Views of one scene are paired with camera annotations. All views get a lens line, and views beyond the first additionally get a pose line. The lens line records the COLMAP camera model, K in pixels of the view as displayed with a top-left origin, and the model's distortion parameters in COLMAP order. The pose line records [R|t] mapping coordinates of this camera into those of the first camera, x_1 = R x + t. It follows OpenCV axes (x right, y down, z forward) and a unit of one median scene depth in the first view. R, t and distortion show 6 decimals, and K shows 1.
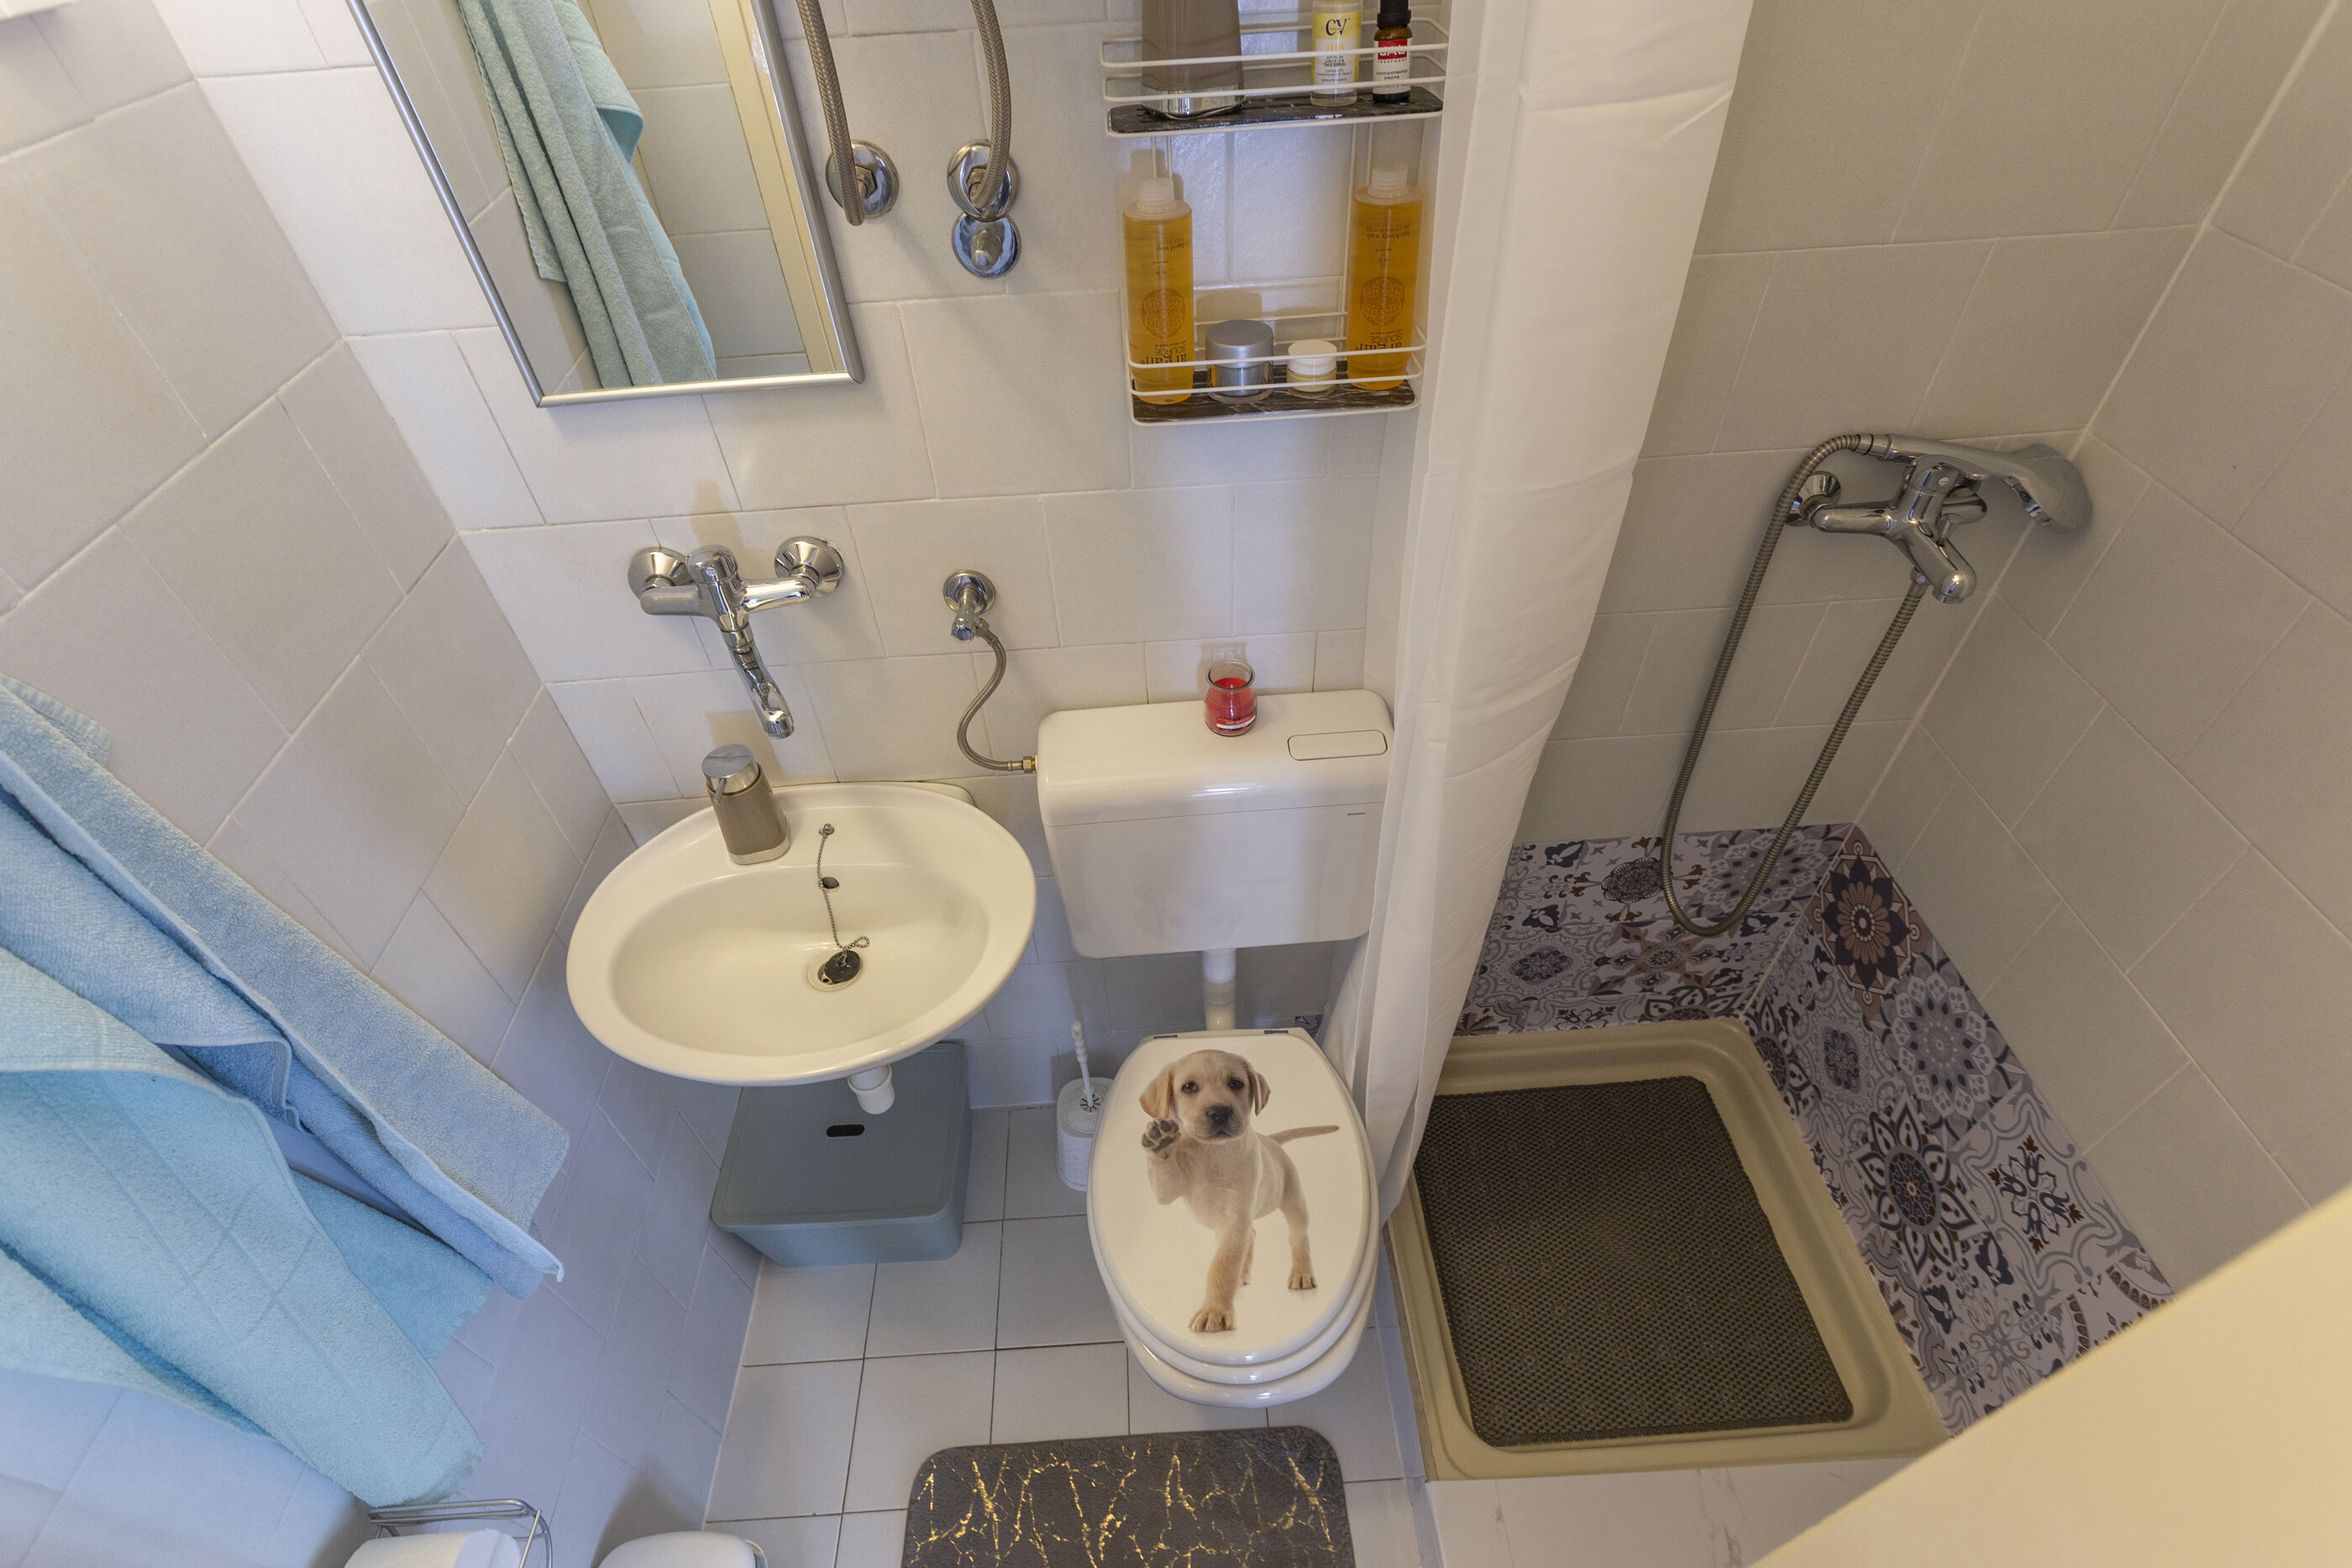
lens RADIAL K [[1119.8, 0, 1176.2], [0, 1119.8, 792.1], [0, 0, 1]] dist [0.000986, 0.000037]
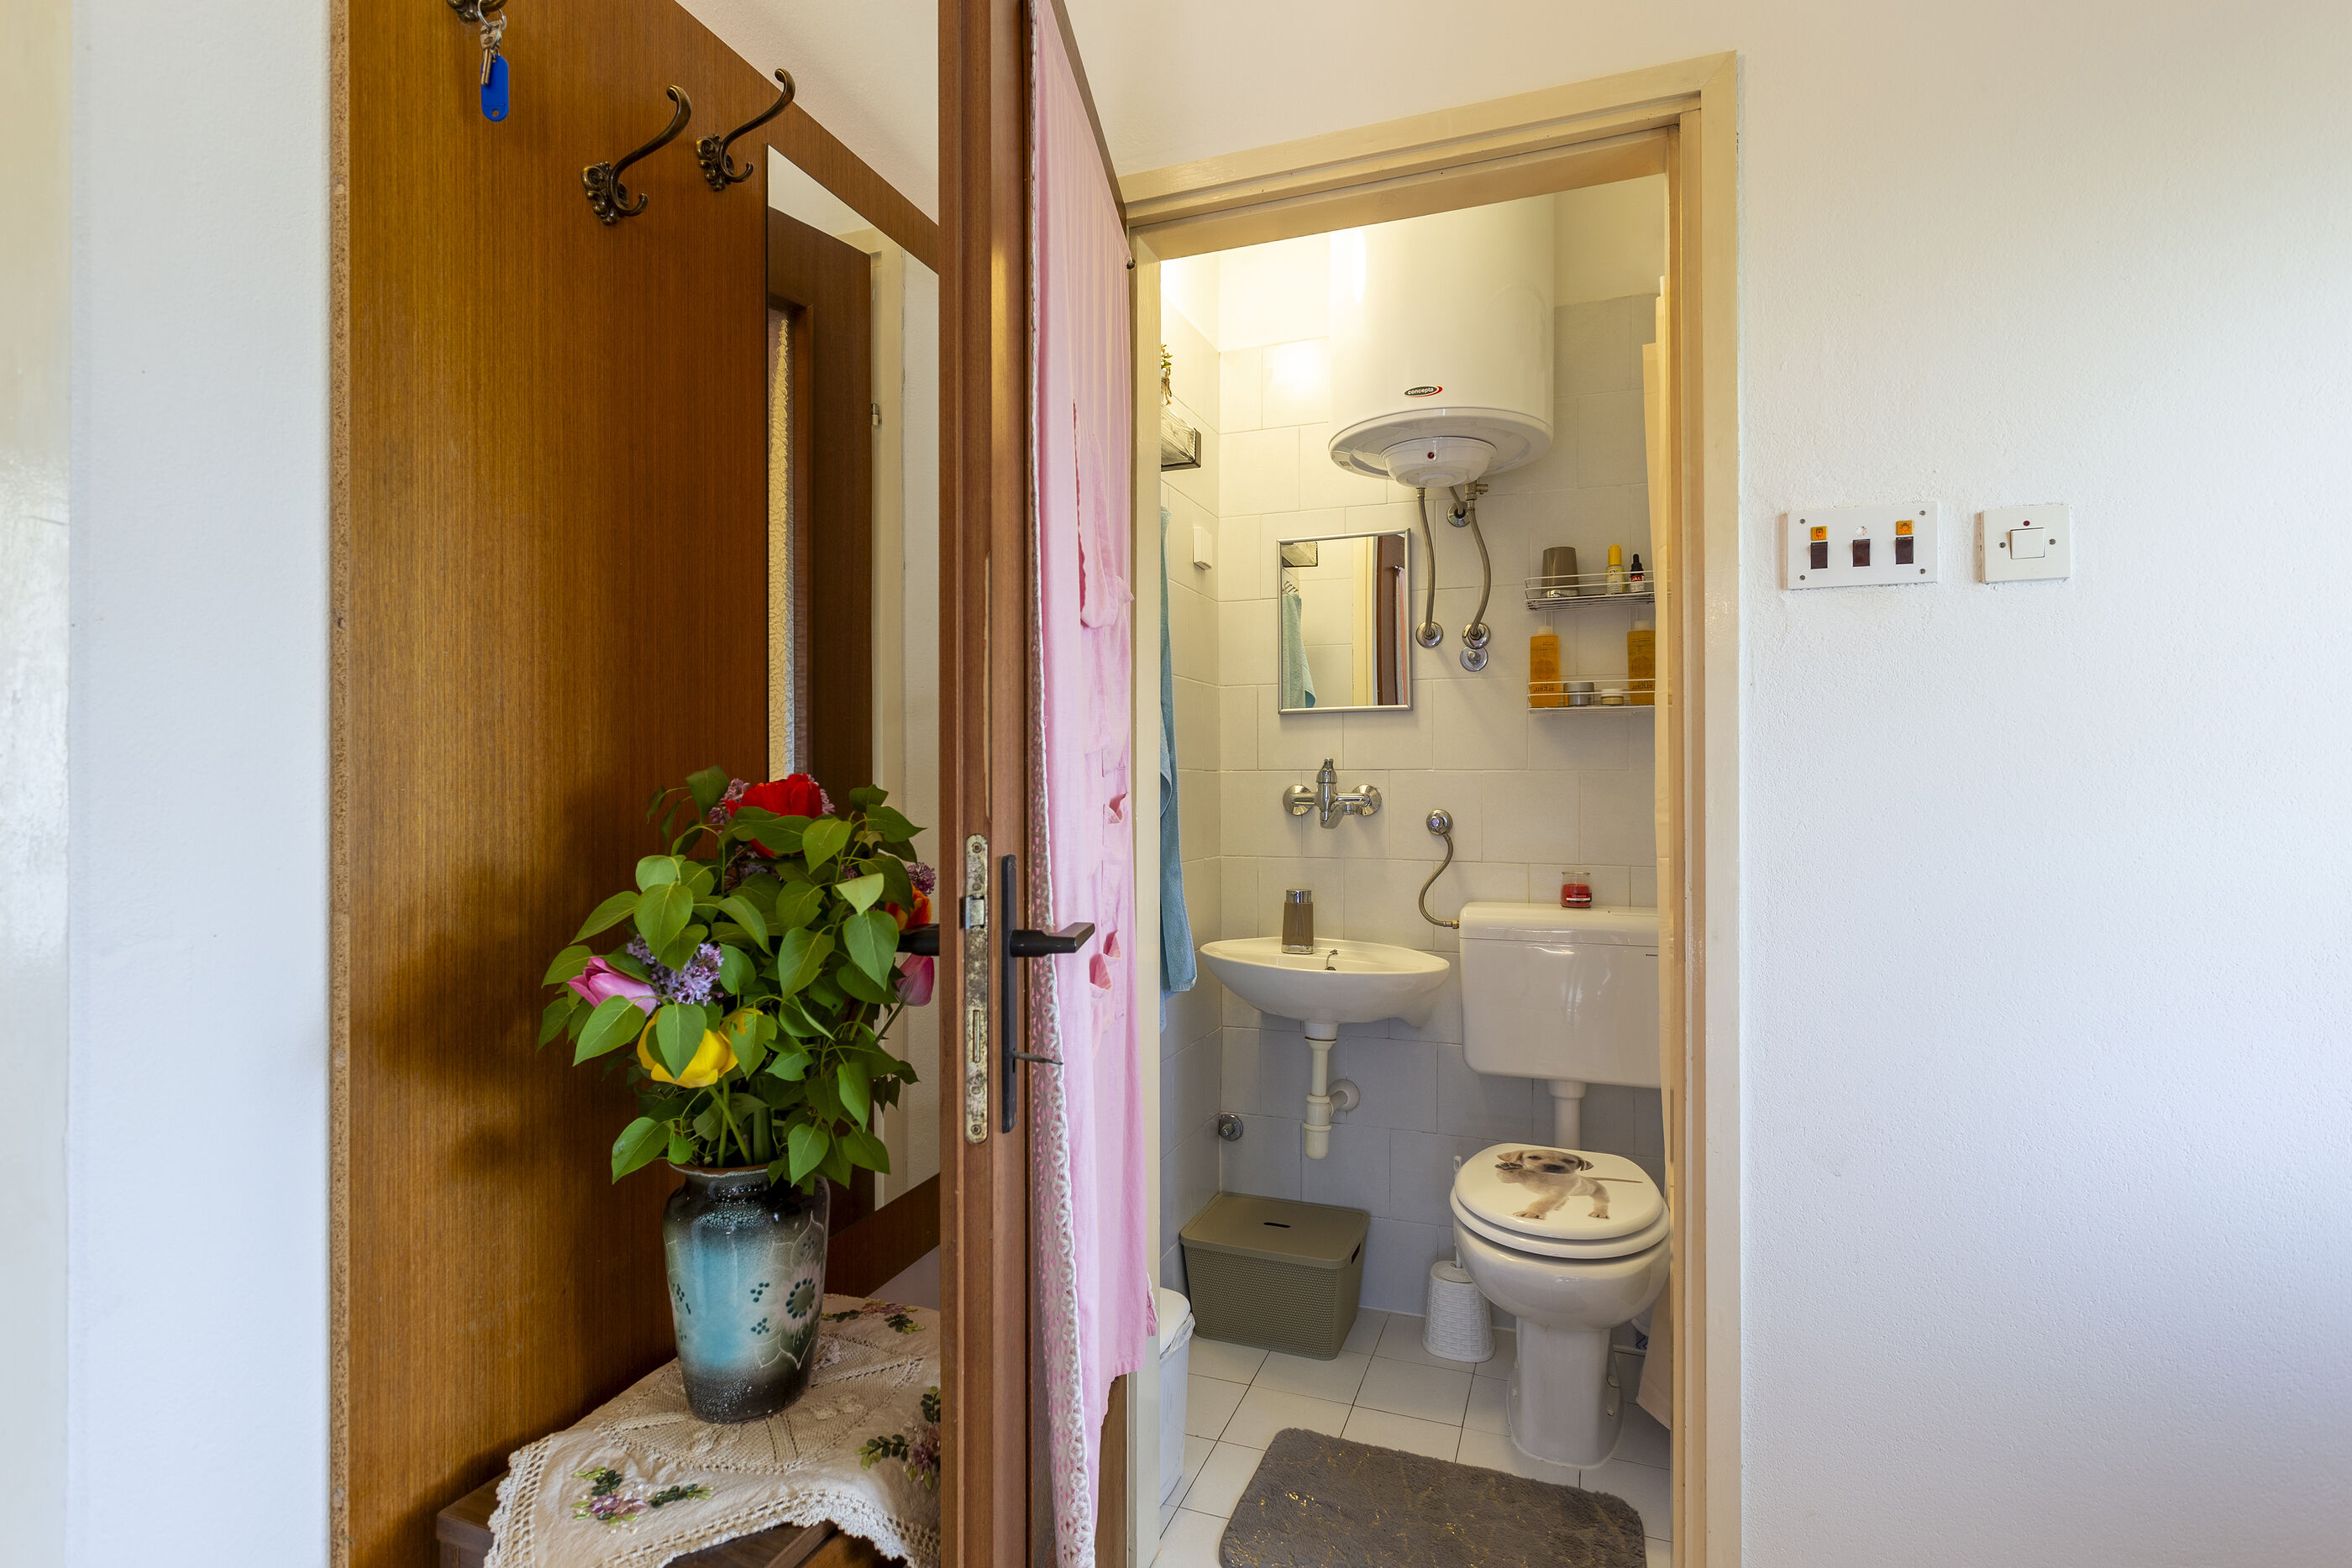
lens RADIAL K [[1119.8, 0, 1172.1], [0, 1119.8, 782.8], [0, 0, 1]] dist [0.000986, 0.000037]
pose [[0.914706, 0.030084, -0.403000, 0.170329], [-0.307050, 0.700094, -0.644662, 1.119230], [0.262743, 0.713417, 0.649617, -0.450417]]
